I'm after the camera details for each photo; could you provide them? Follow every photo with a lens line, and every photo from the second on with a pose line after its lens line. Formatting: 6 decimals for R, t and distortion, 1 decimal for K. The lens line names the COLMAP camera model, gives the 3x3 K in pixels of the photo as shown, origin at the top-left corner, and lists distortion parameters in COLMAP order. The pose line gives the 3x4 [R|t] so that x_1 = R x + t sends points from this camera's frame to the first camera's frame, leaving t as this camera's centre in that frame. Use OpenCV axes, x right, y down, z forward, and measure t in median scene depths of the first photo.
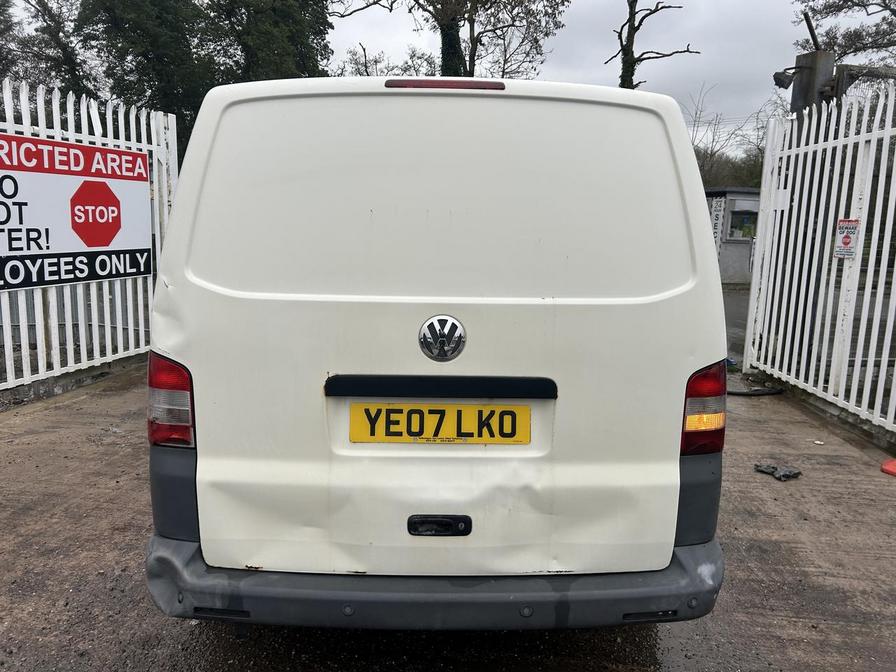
lens RADIAL K [[674.5, 0, 440.1], [0, 674.5, 335.9], [0, 0, 1]] dist [0.048637, -0.053075]
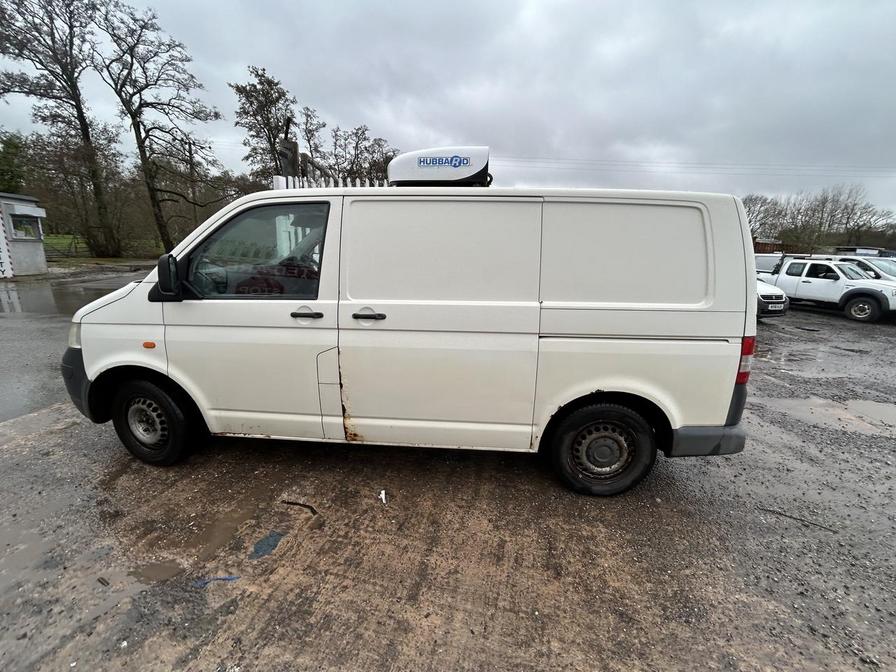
lens RADIAL K [[362.6, 0, 449.3], [0, 362.6, 336.3], [0, 0, 1]] dist [0.000439, -0.000232]
pose [[0.092377, -0.252313, 0.963226, -0.550706], [0.122548, 0.962889, 0.240472, -0.123374], [-0.988154, 0.095827, 0.119869, 0.635530]]
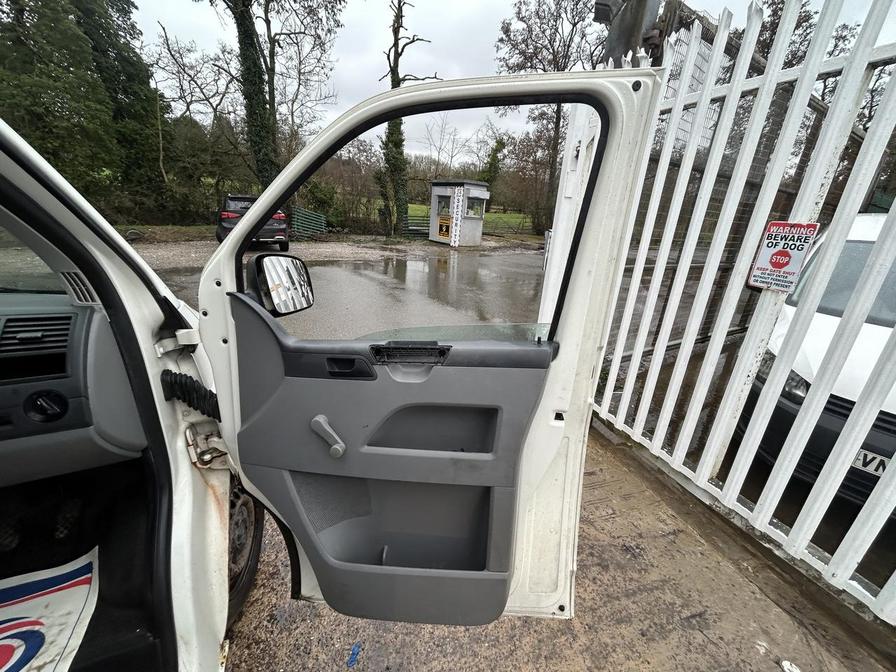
lens RADIAL K [[362.6, 0, 450.9], [0, 362.6, 336.2], [0, 0, 1]] dist [0.000439, -0.000232]
pose [[0.922423, -0.096242, 0.373997, 0.215465], [0.022222, 0.980072, 0.197397, -0.135674], [-0.385542, -0.173772, 0.906179, 0.780205]]
